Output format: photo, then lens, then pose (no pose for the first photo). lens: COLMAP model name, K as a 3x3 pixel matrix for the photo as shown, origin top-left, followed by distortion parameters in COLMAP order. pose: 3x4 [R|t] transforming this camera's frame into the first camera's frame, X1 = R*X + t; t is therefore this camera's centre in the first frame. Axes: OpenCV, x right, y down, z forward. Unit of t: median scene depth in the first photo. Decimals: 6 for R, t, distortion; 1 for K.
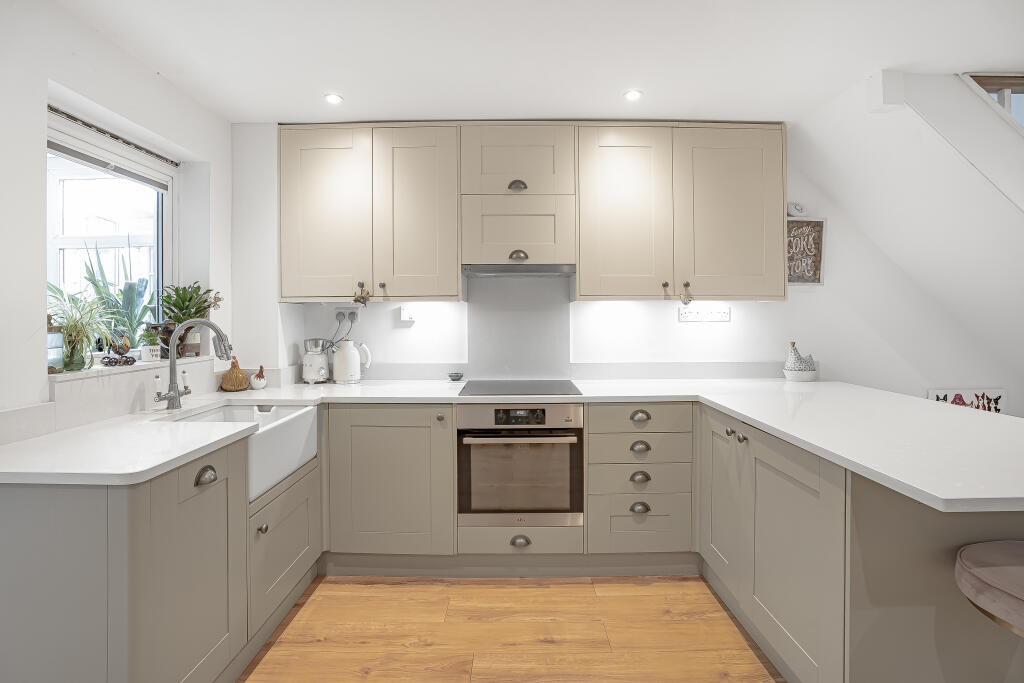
lens RADIAL K [[498.9, 0, 512.1], [0, 498.9, 317.7], [0, 0, 1]] dist [-0.070647, 0.024071]
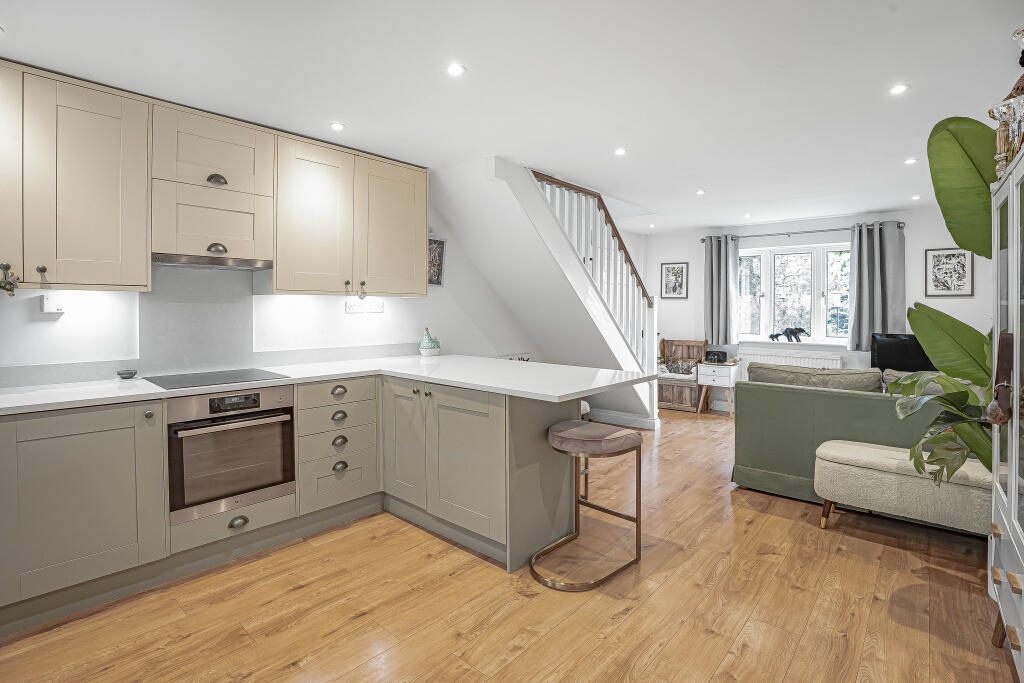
lens RADIAL K [[504.6, 0, 509.8], [0, 504.6, 307.0], [0, 0, 1]] dist [-0.001269, 0.000392]
pose [[0.669415, 0.007042, 0.742855, -0.387871], [-0.004002, 0.999975, -0.005874, -0.001451], [-0.742878, 0.000959, 0.669426, -0.148536]]
